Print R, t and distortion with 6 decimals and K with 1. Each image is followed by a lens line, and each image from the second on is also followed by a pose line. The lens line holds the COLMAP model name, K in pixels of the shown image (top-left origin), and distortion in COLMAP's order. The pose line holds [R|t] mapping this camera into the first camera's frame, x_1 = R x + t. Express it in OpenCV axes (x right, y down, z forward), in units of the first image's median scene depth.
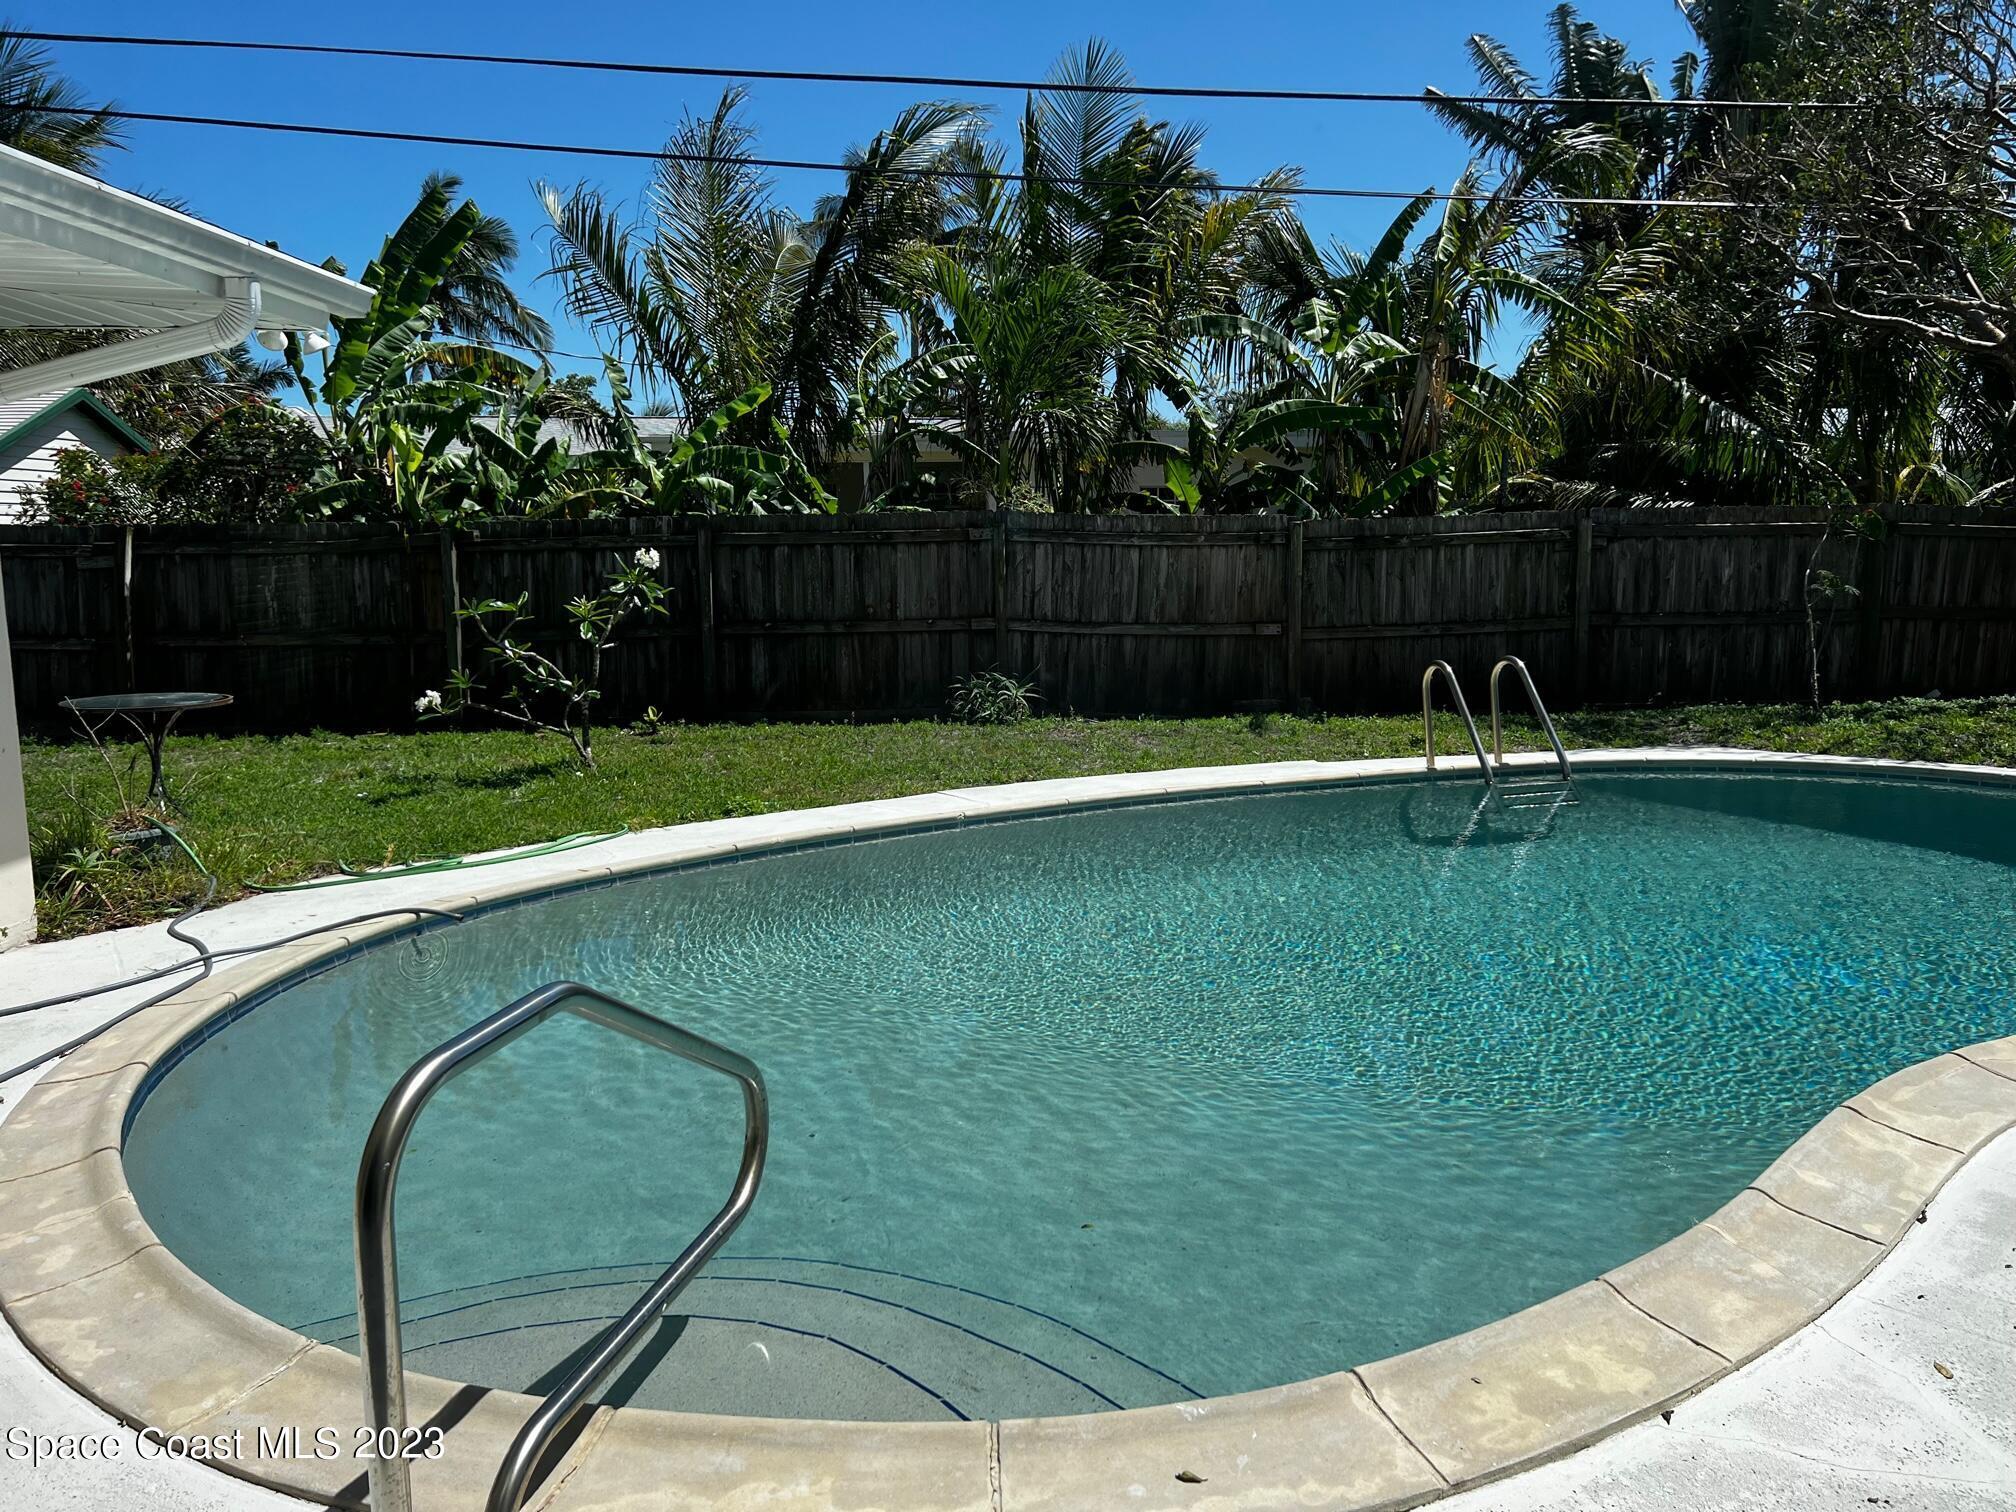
lens RADIAL K [[1502.9, 0, 1008.0], [0, 1502.9, 756.0], [0, 0, 1]] dist [0.145468, -0.199919]
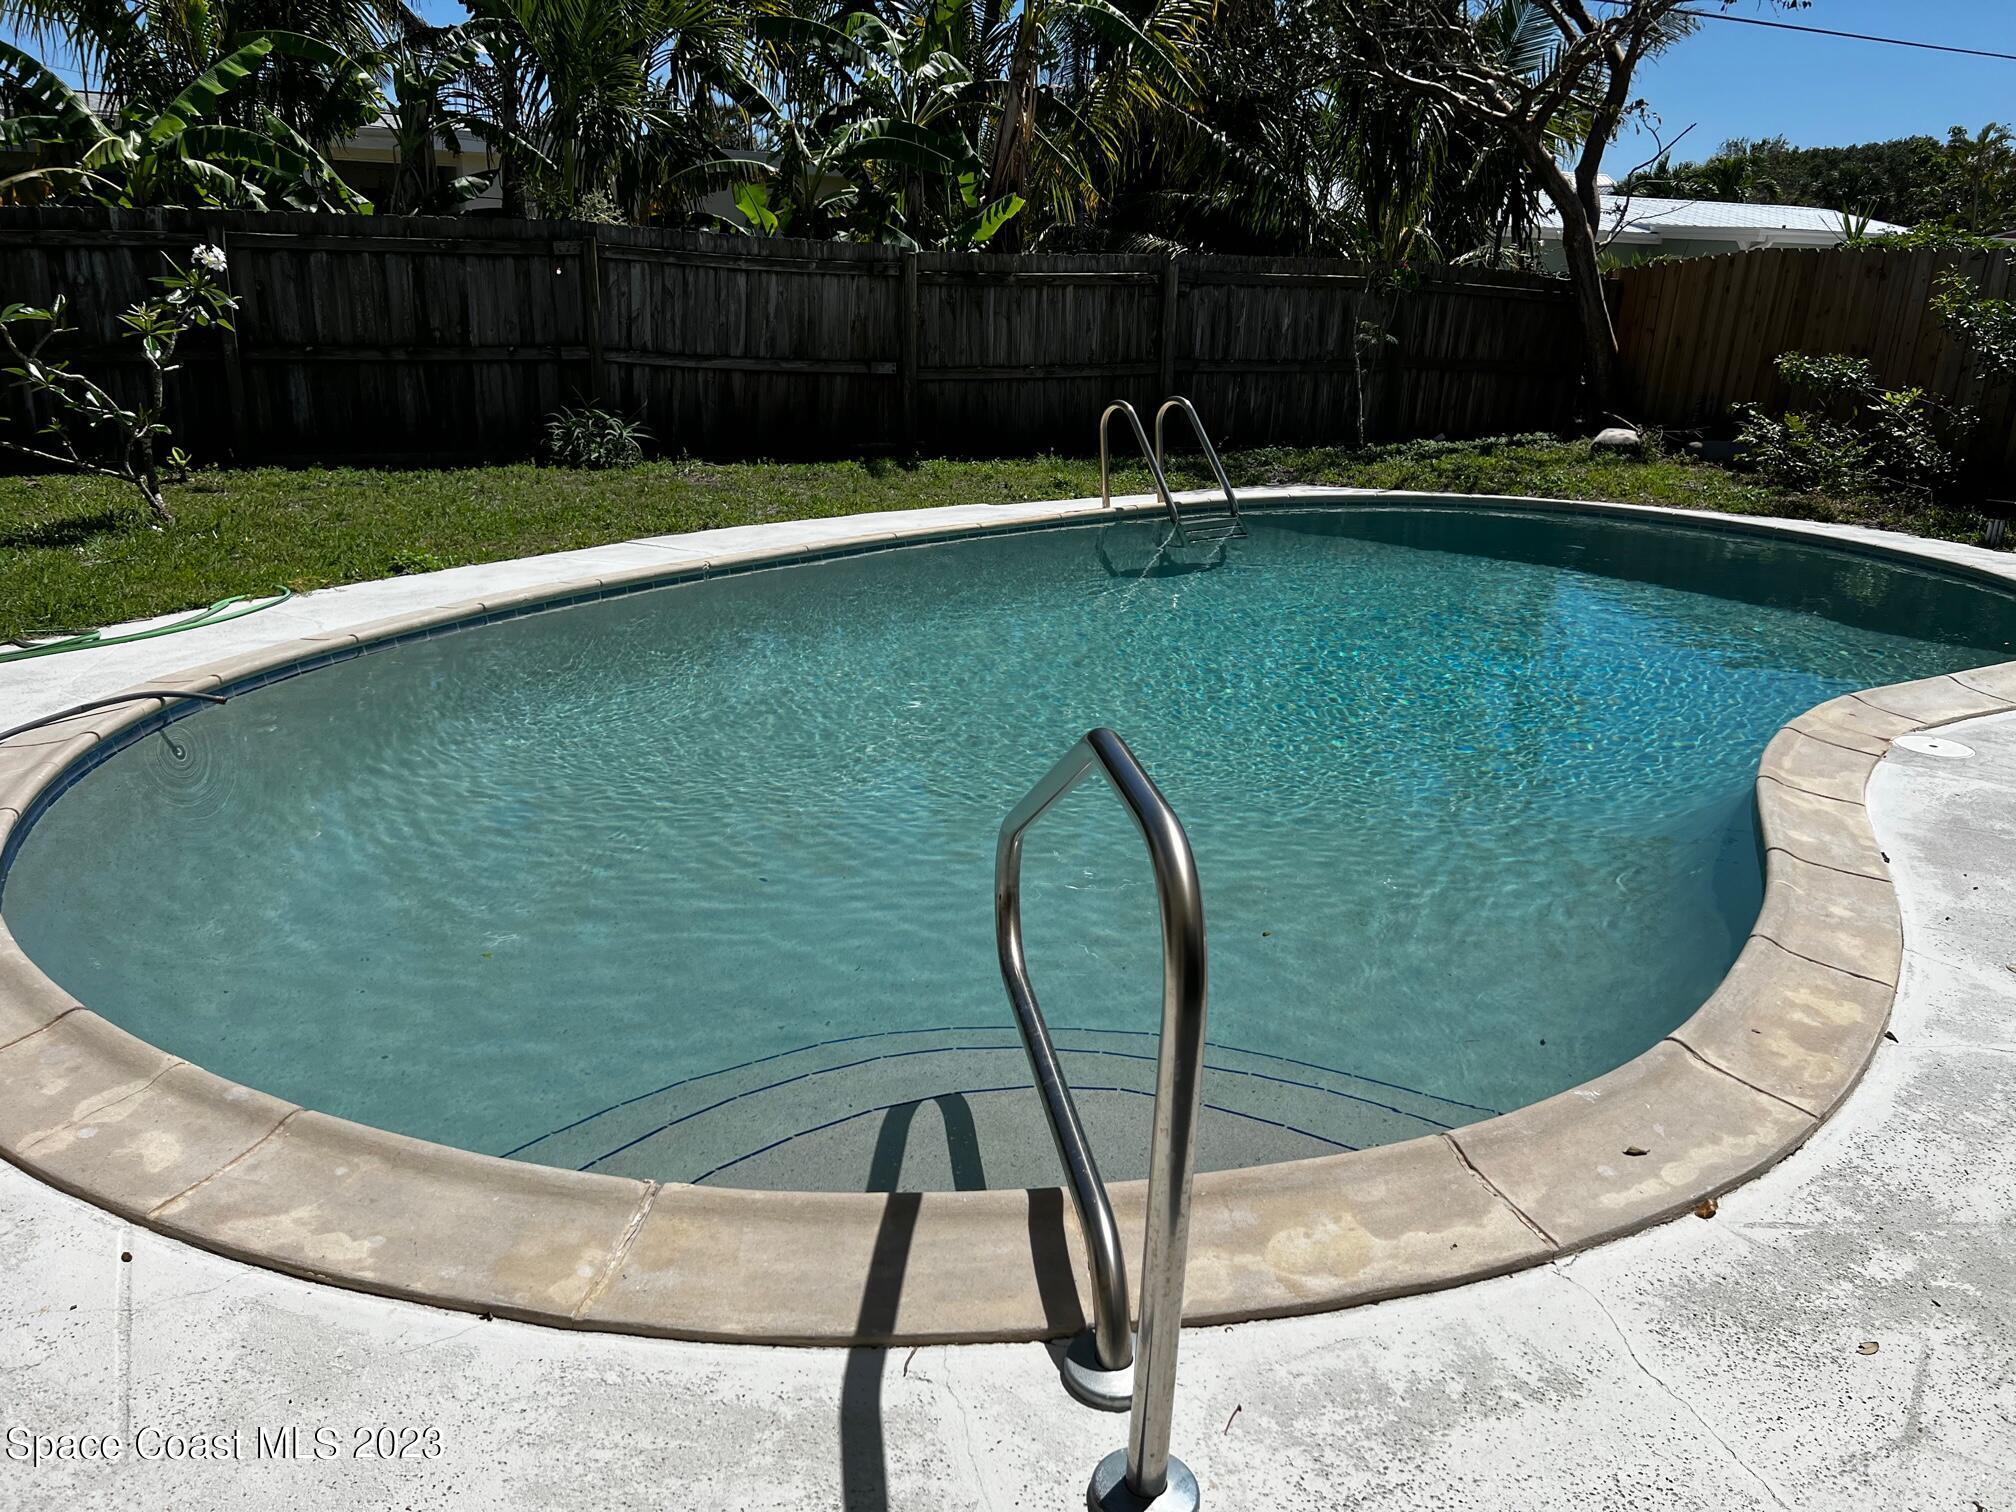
lens RADIAL K [[1510.8, 0, 1008.0], [0, 1510.8, 756.0], [0, 0, 1]] dist [0.068907, -0.085466]
pose [[0.930600, -0.073880, 0.358504, -0.119851], [0.015445, 0.986472, 0.163198, 0.004027], [-0.365712, -0.146335, 0.919152, 0.042735]]
